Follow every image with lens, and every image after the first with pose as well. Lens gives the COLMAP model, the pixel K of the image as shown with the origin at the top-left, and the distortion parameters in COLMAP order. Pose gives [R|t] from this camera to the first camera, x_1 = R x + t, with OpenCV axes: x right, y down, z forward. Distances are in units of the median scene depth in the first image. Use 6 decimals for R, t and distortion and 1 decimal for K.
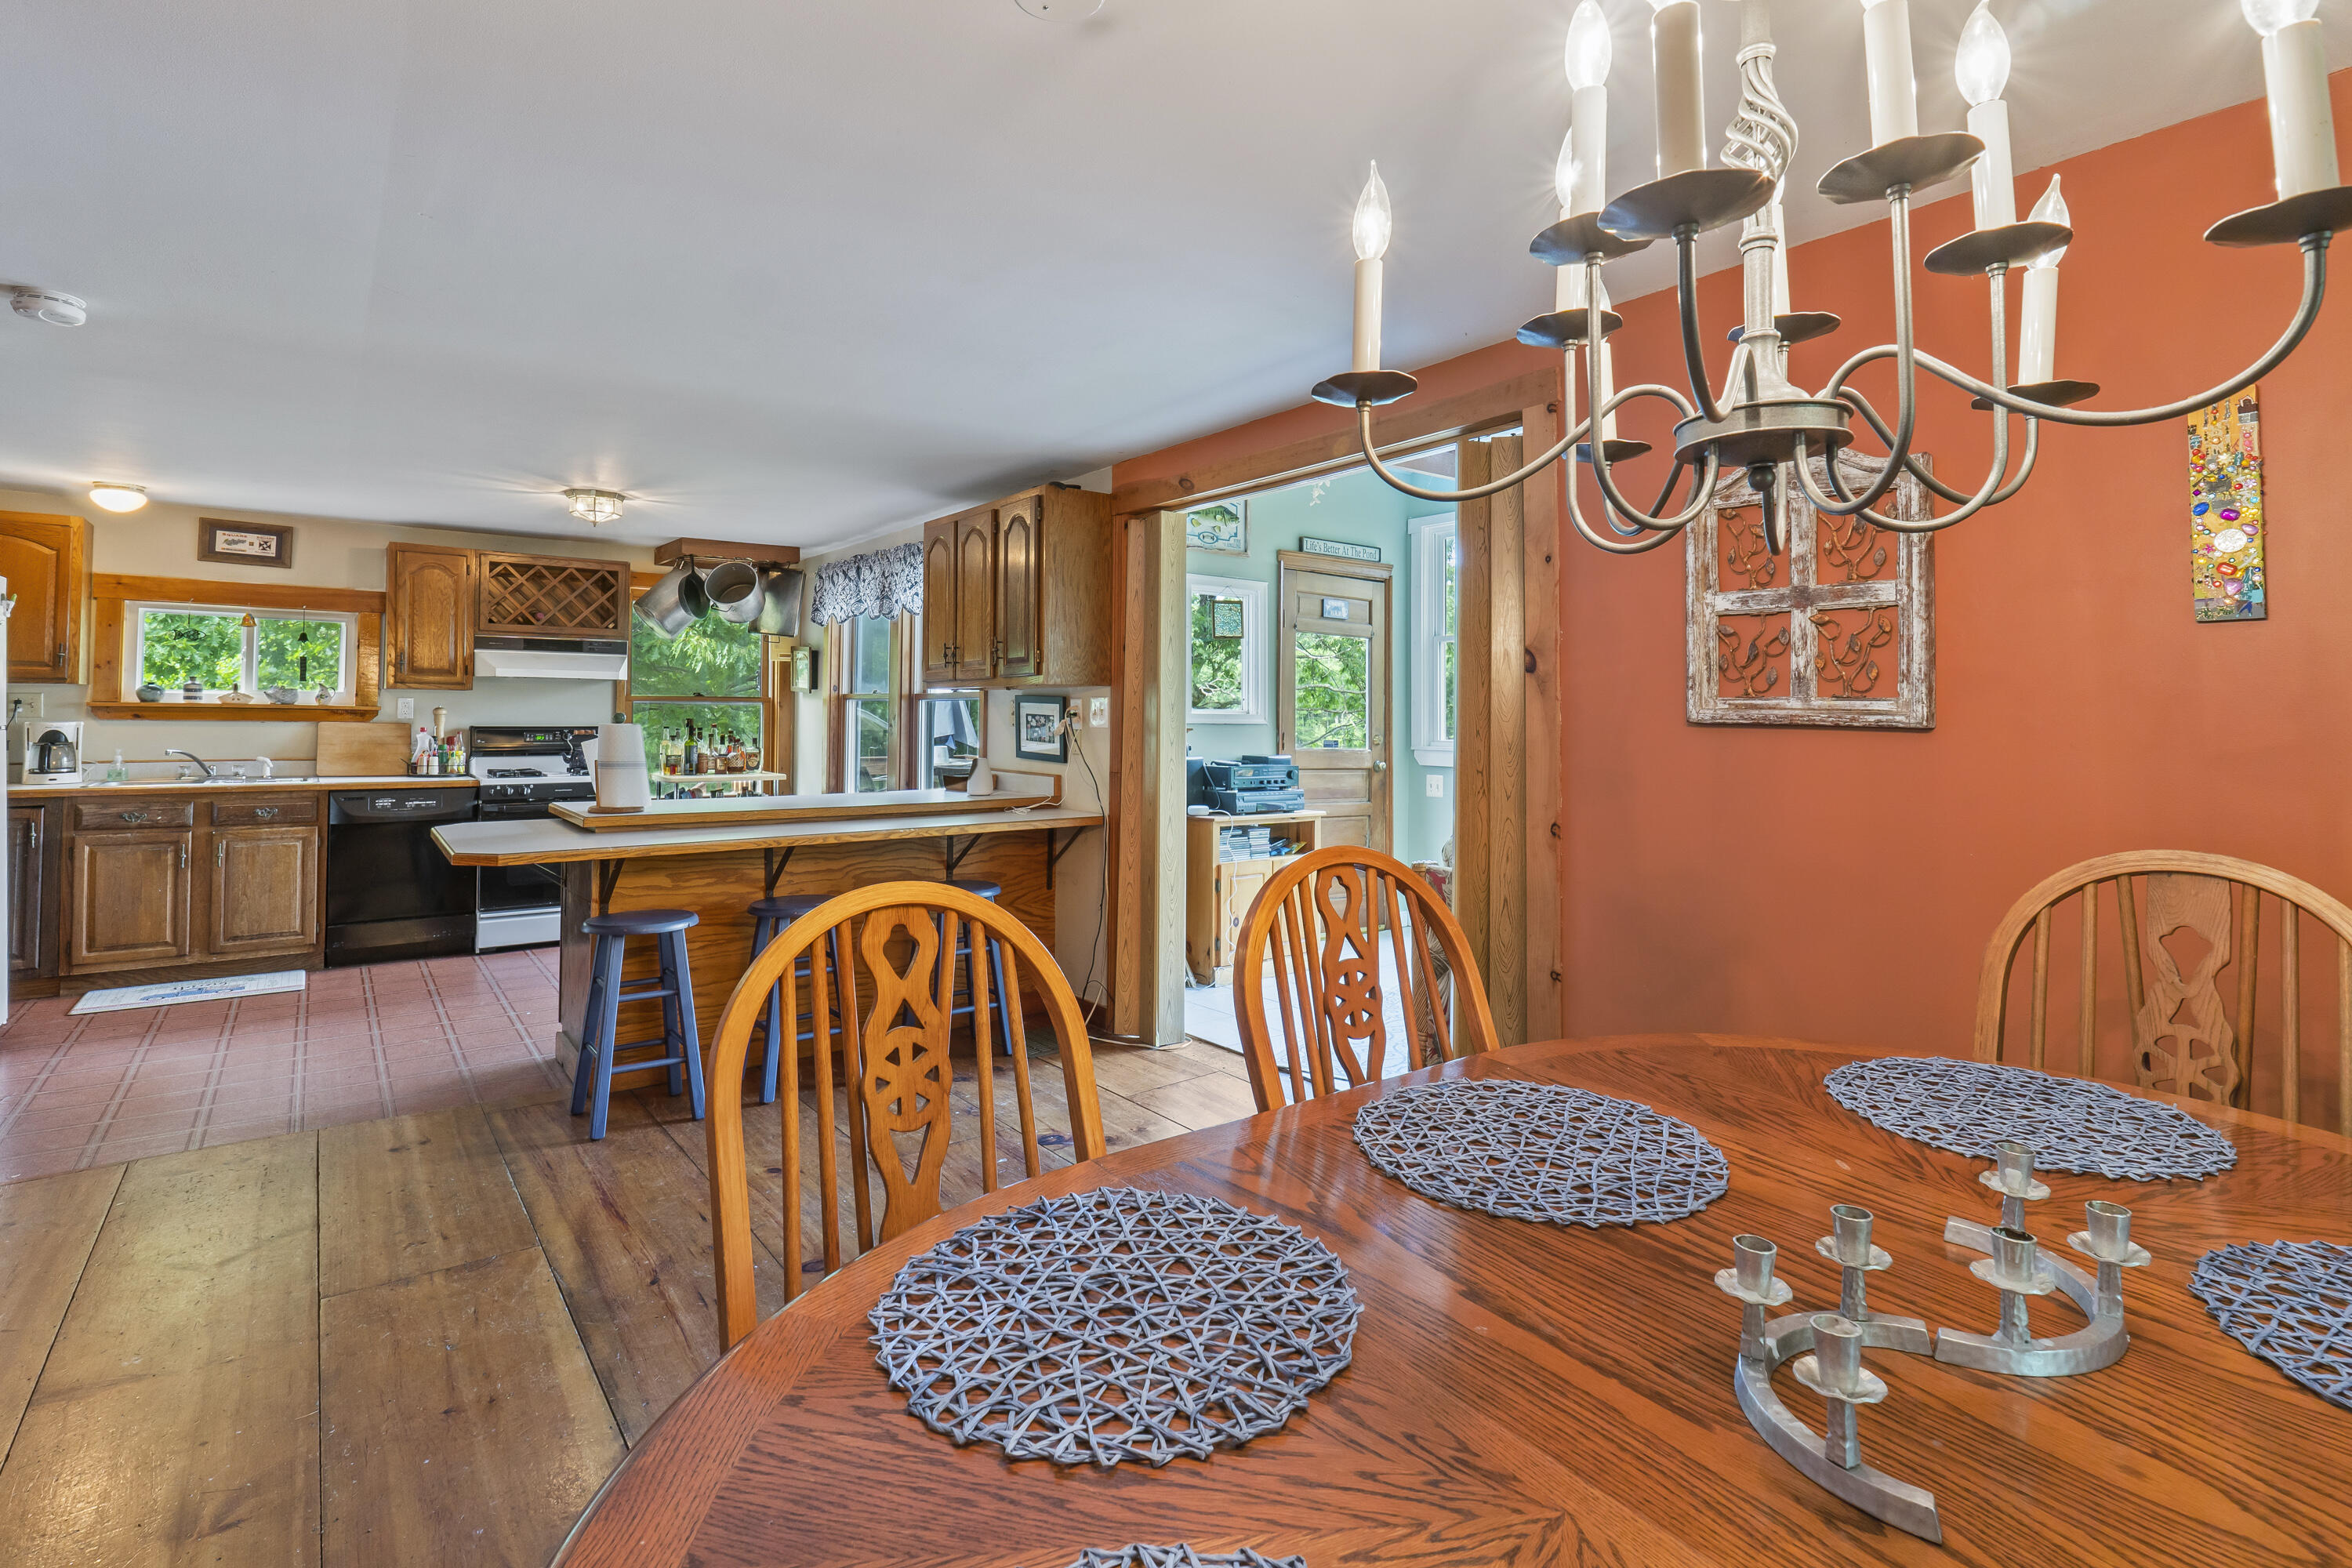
lens RADIAL K [[1094.0, 0, 1162.5], [0, 1094.0, 696.1], [0, 0, 1]] dist [-0.005427, 0.000752]
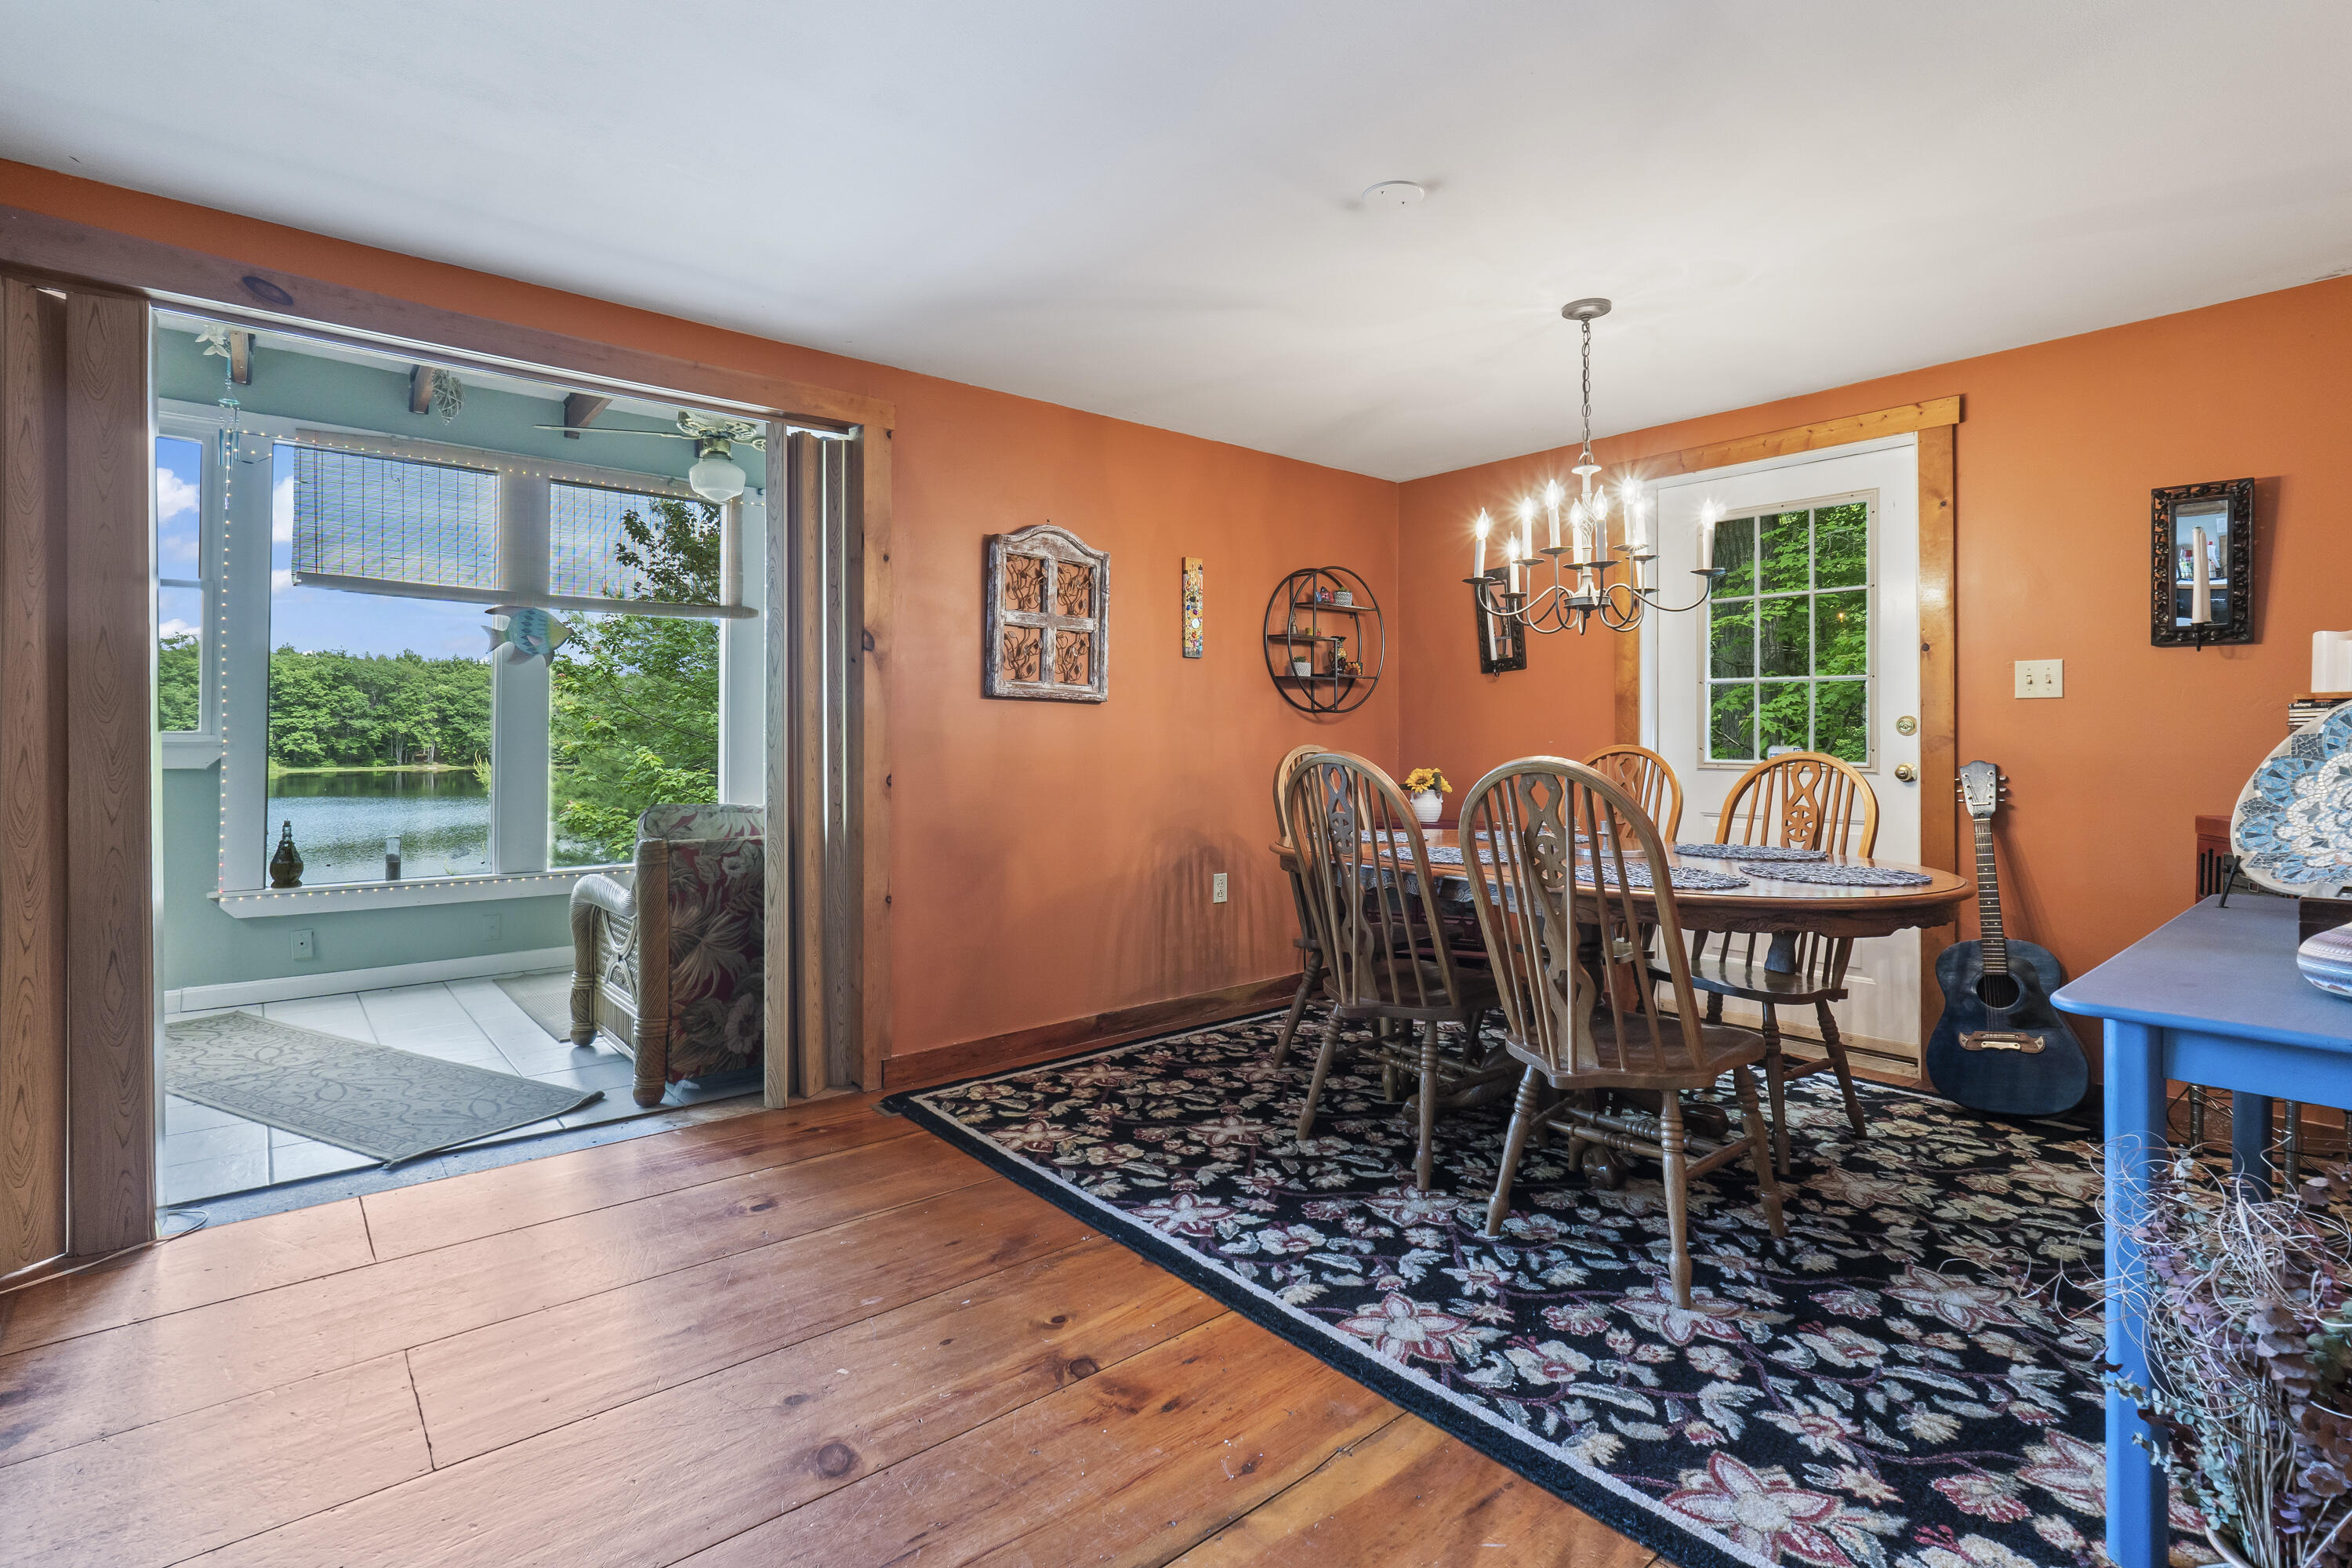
lens RADIAL K [[1094.0, 0, 1163.1], [0, 1094.0, 728.8], [0, 0, 1]] dist [-0.005427, 0.000752]
pose [[-0.037966, 0.006674, 0.999257, -0.464662], [-0.023717, 0.999690, -0.007578, 0.035070], [-0.998998, -0.023988, -0.037796, 0.392167]]
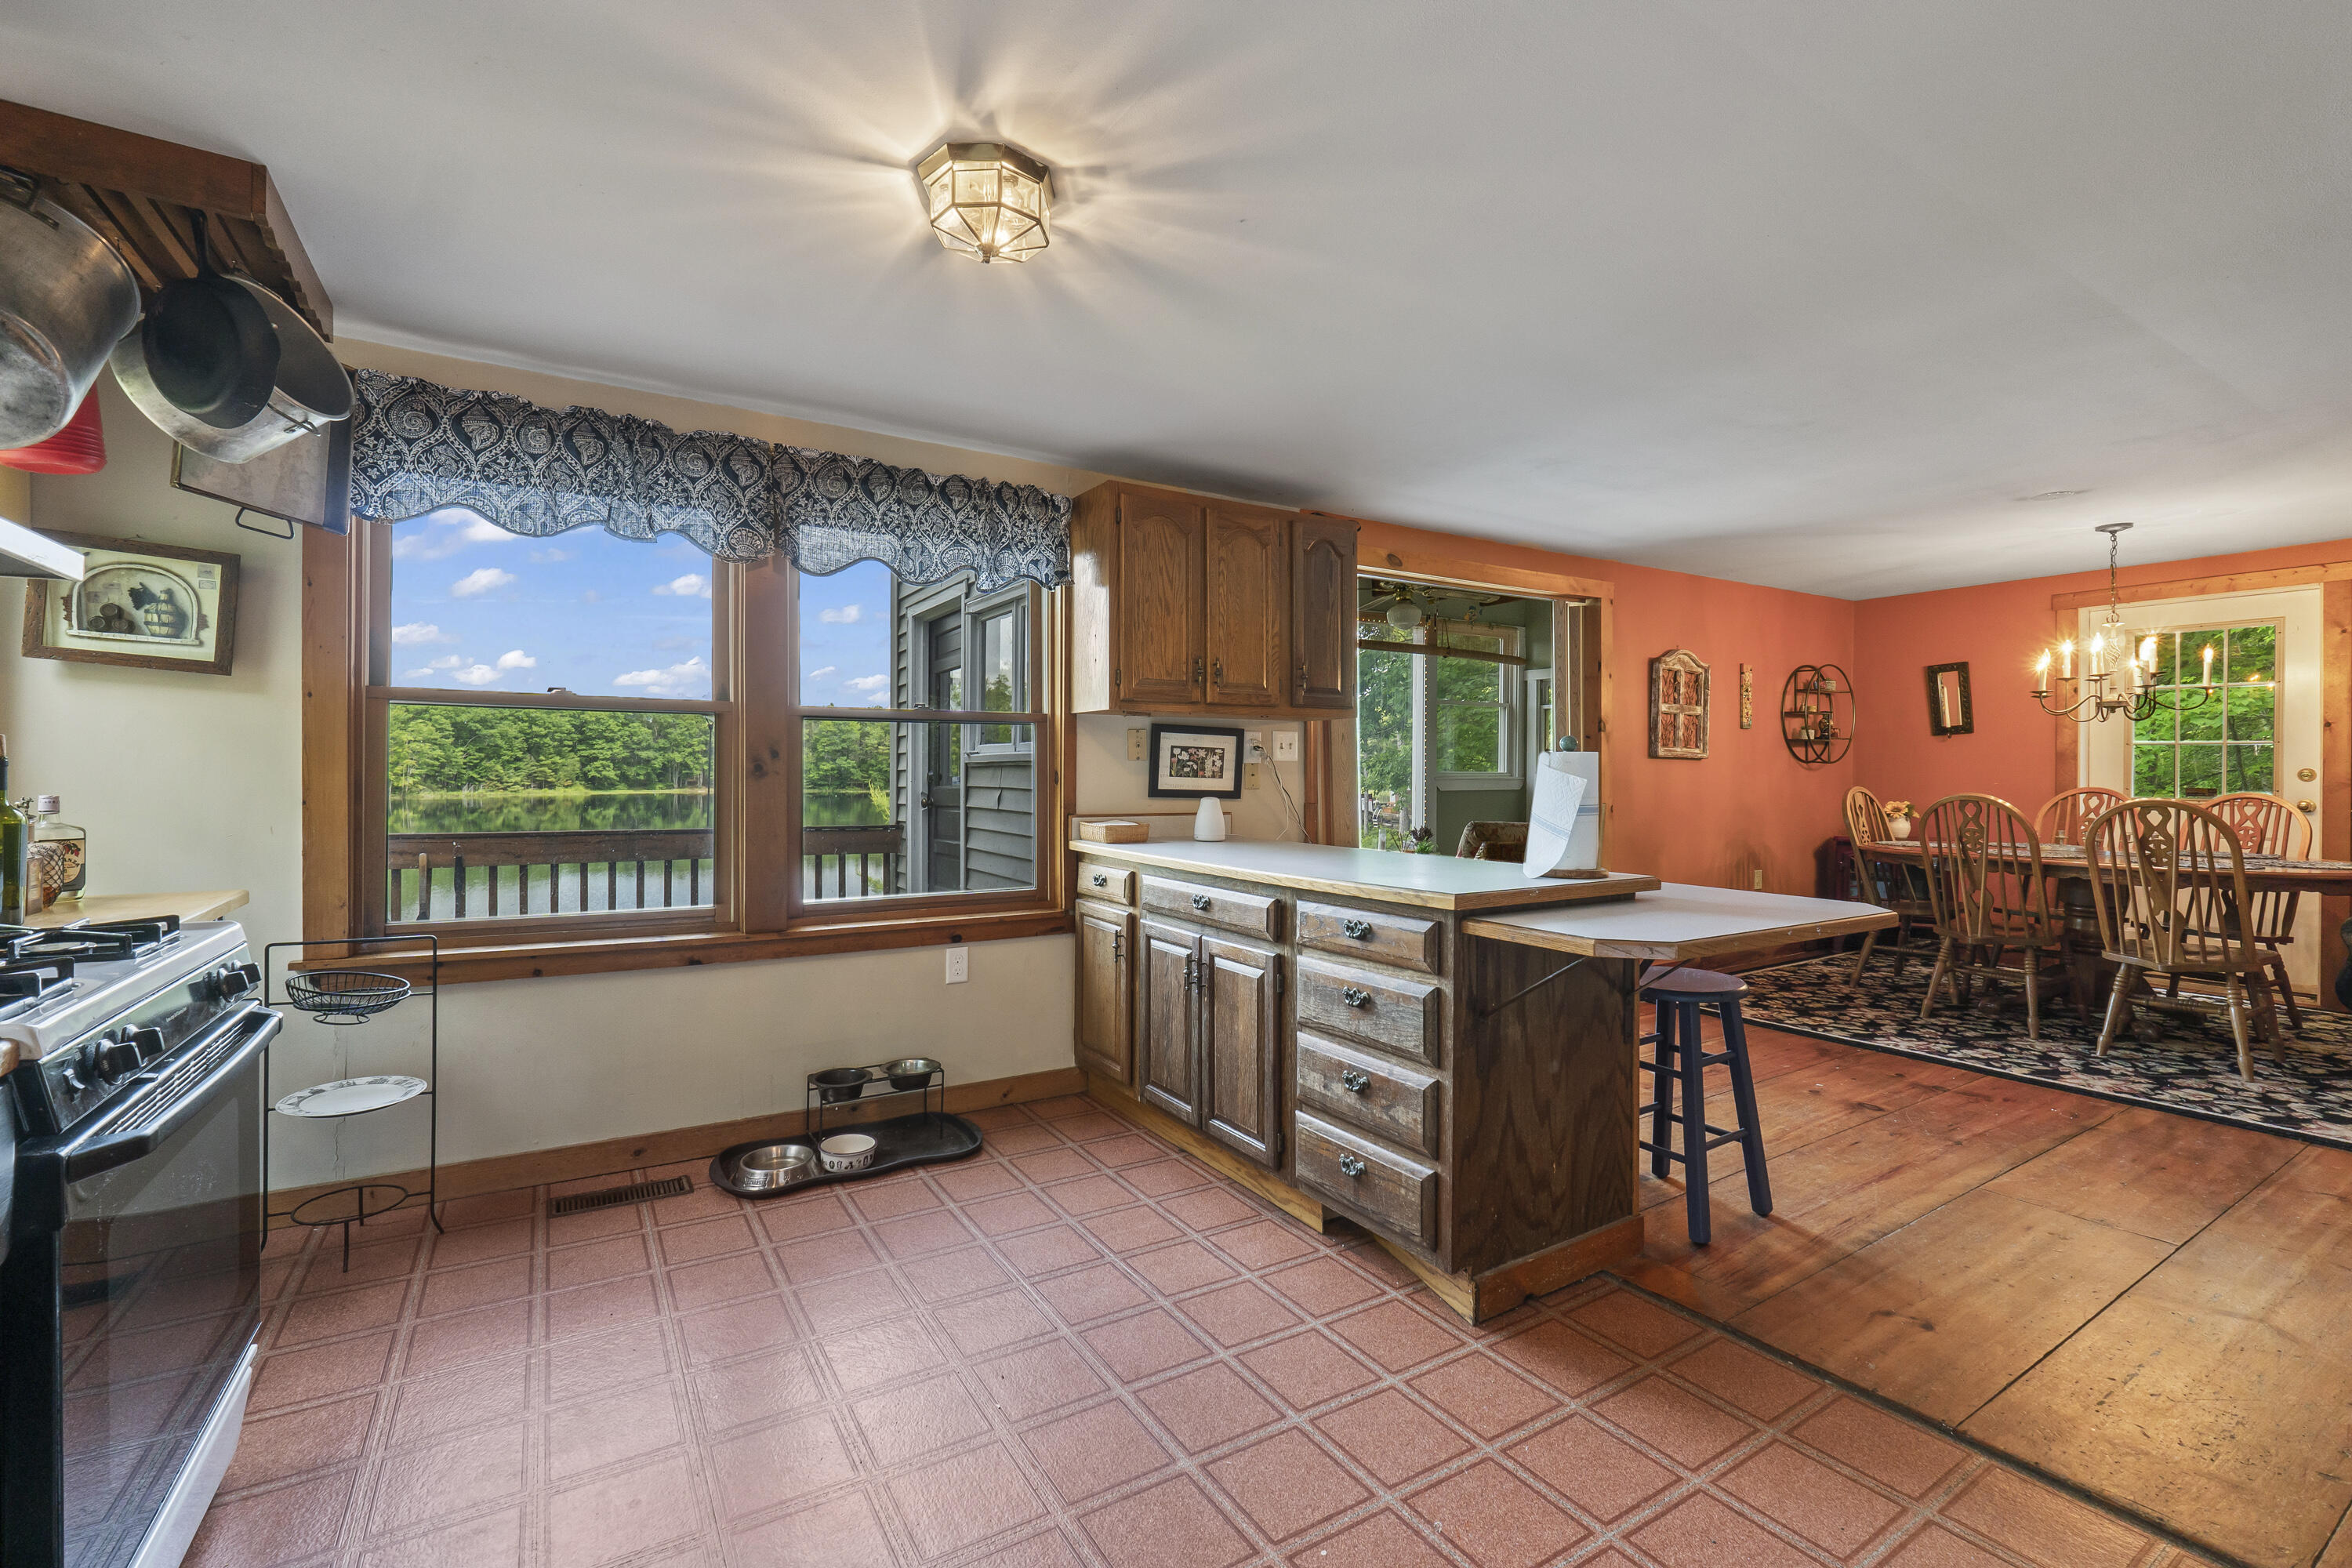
lens RADIAL K [[998.3, 0, 1171.6], [0, 998.3, 768.8], [0, 0, 1]] dist [-0.004508, -0.000411]
pose [[0.113653, -0.002893, 0.993516, -0.845367], [-0.020167, 0.999783, 0.005218, 0.028432], [-0.993316, -0.020629, 0.113570, 0.851914]]
